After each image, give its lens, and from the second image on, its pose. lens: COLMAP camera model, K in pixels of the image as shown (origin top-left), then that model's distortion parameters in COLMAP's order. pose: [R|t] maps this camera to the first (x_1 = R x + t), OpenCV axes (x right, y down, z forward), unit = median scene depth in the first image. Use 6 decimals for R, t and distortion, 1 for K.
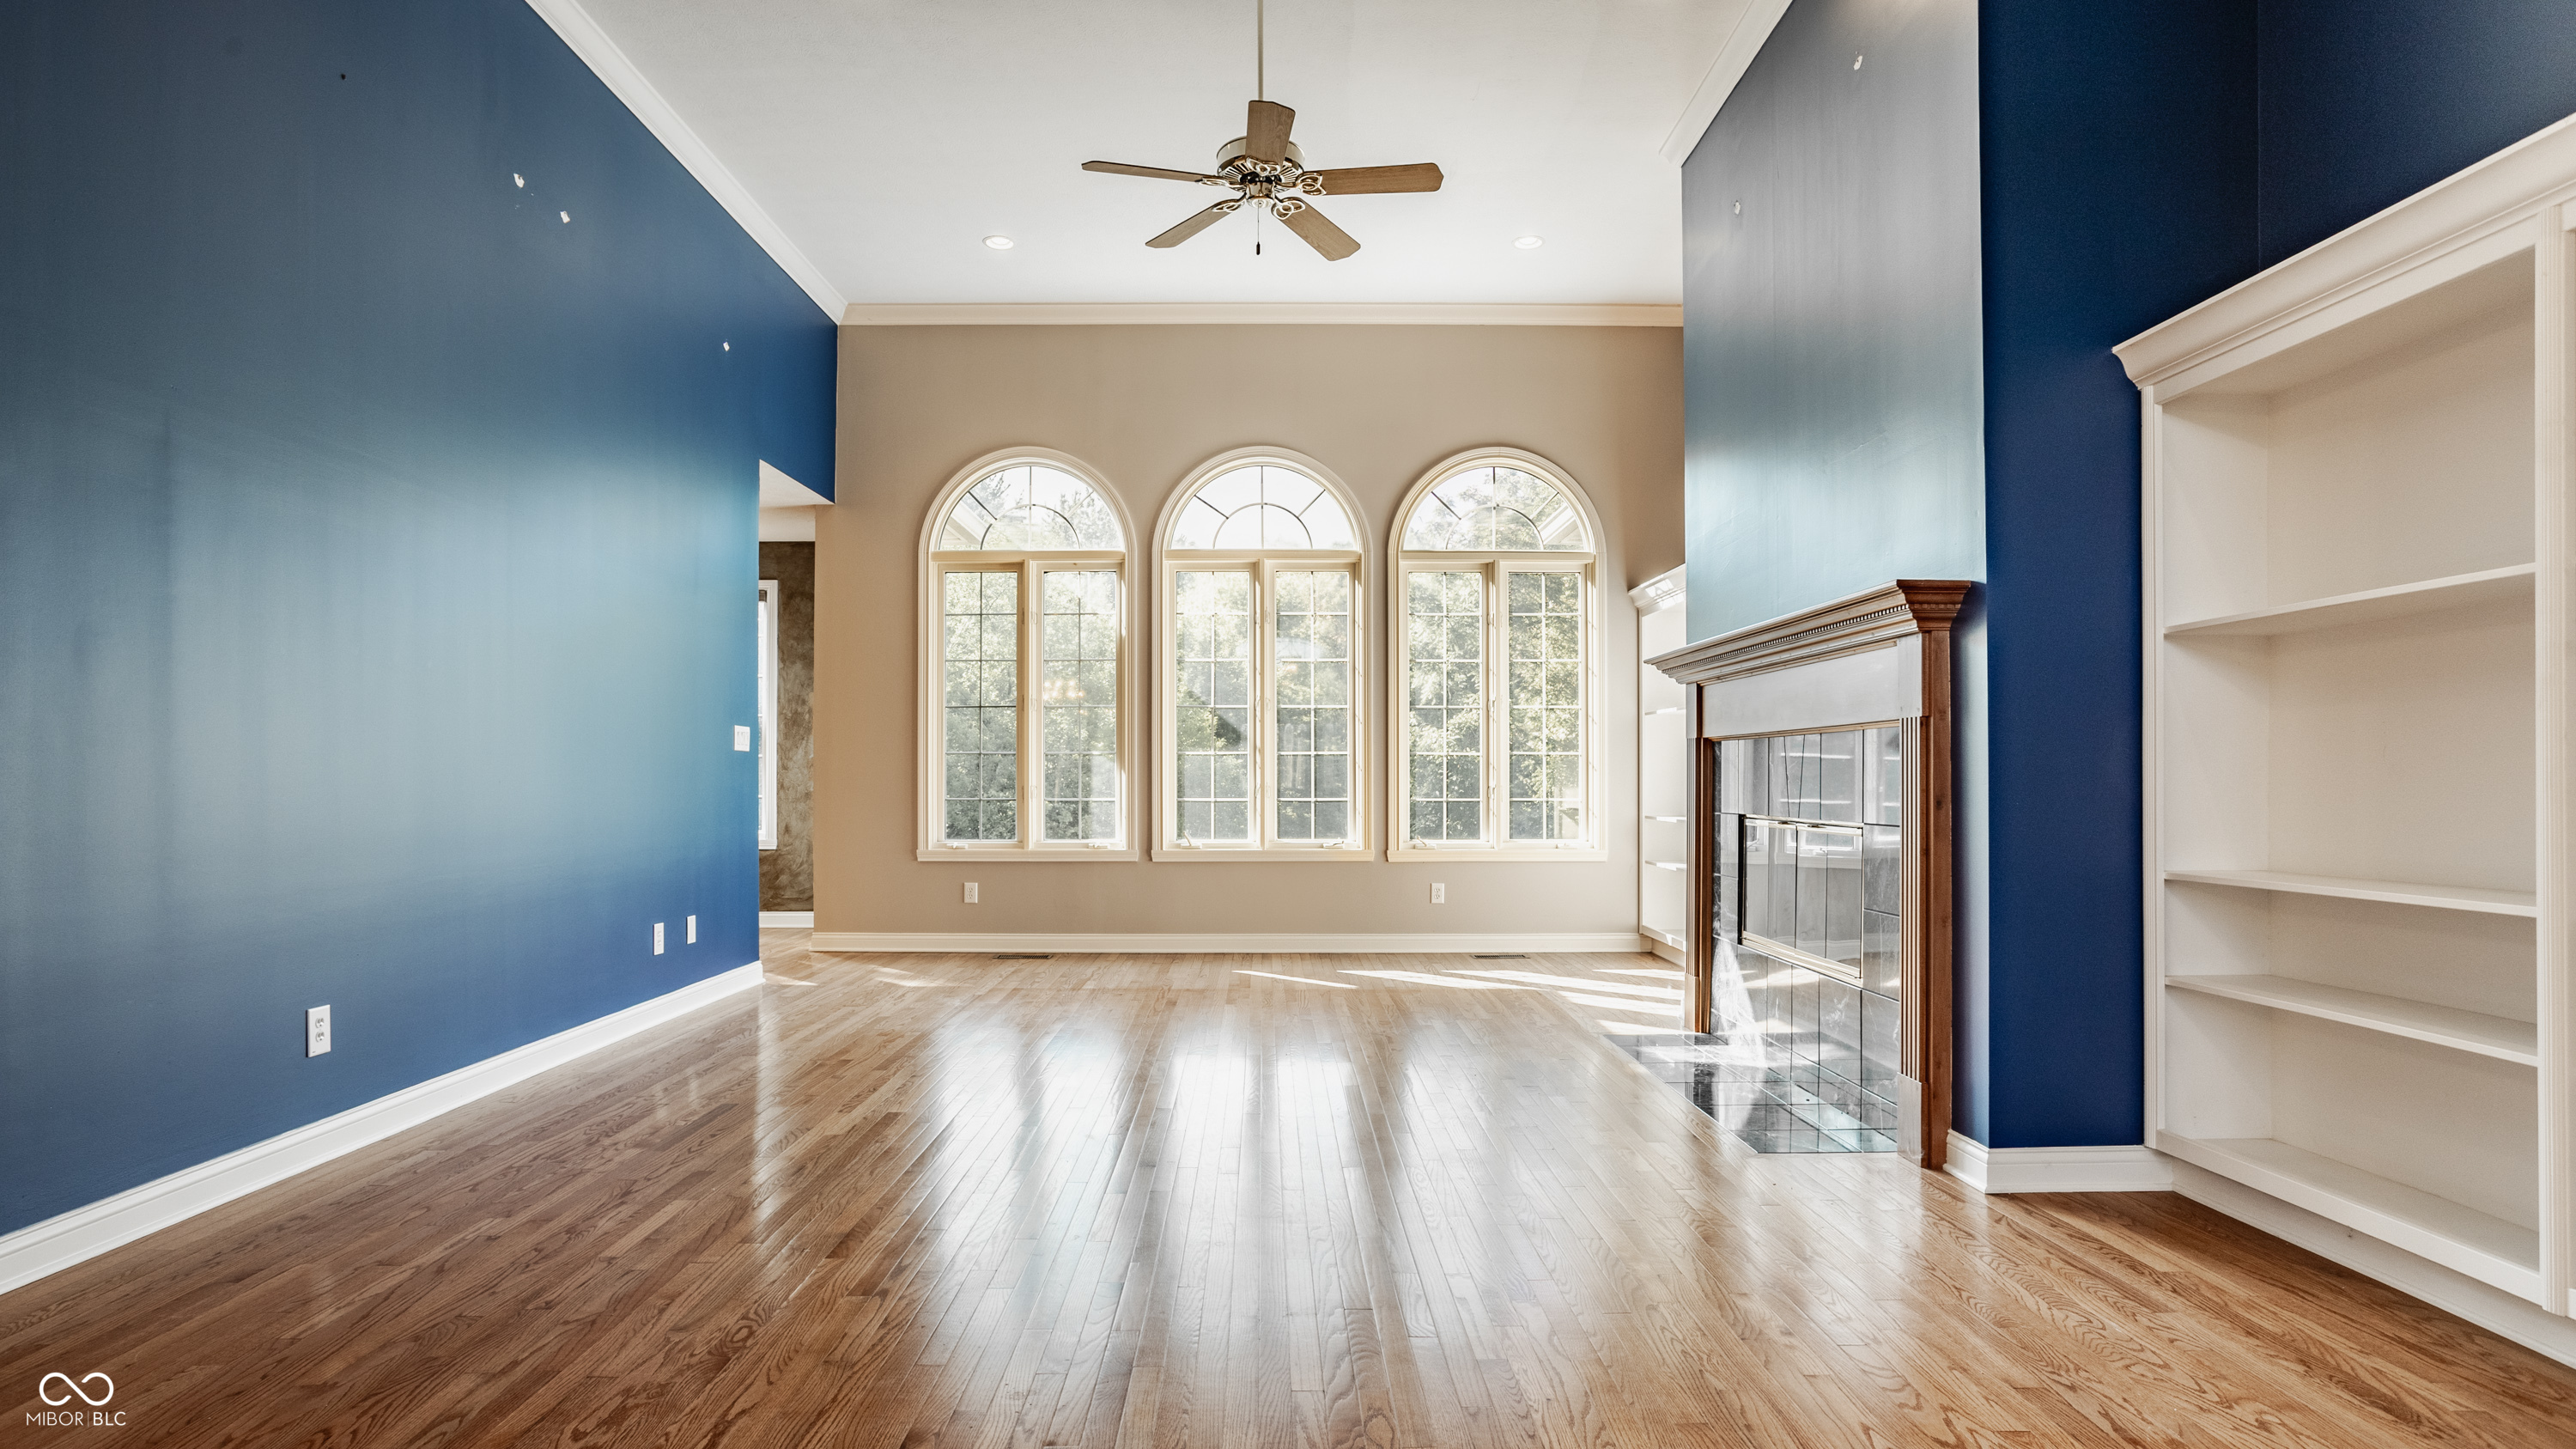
lens RADIAL K [[1282.2, 0, 1268.9], [0, 1282.2, 781.4], [0, 0, 1]] dist [-0.014493, 0.000445]
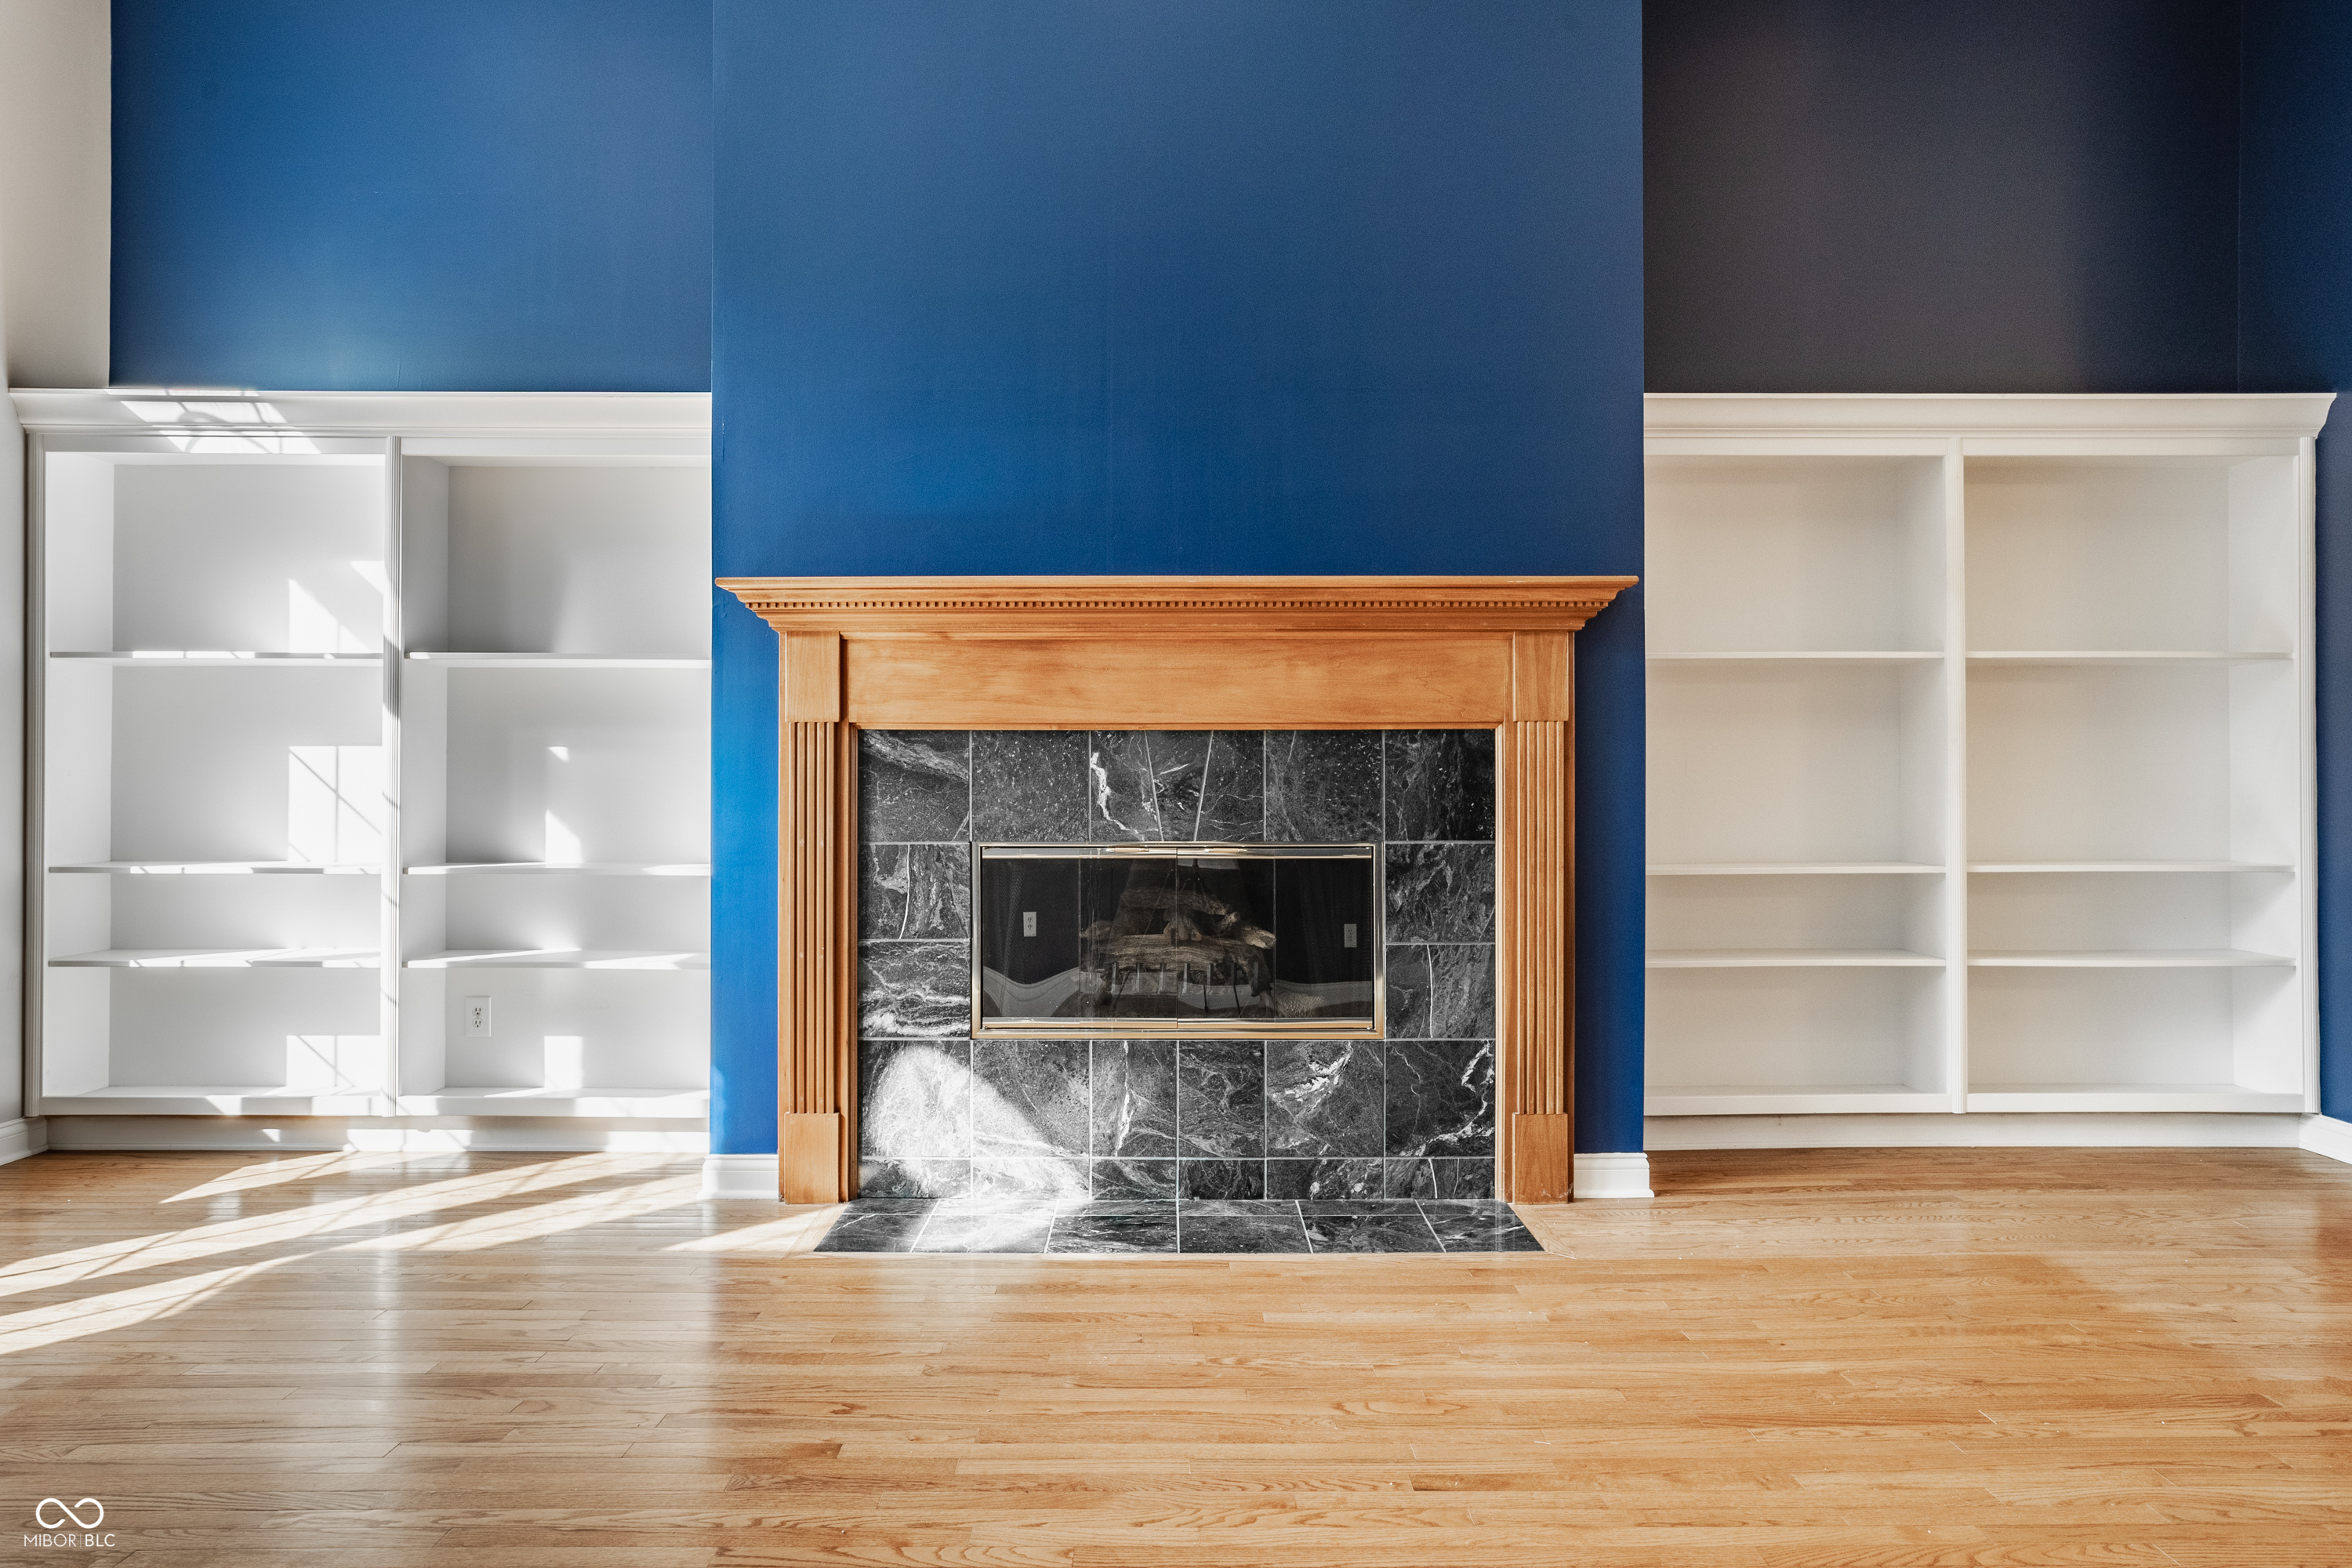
lens RADIAL K [[1545.5, 0, 1173.8], [0, 1545.5, 770.1], [0, 0, 1]] dist [-0.023294, 0.020793]
pose [[0.005360, 0.007692, 0.999956, -0.276975], [0.003908, 0.999963, -0.007713, -0.003527], [-0.999978, 0.003949, 0.005330, 0.572032]]
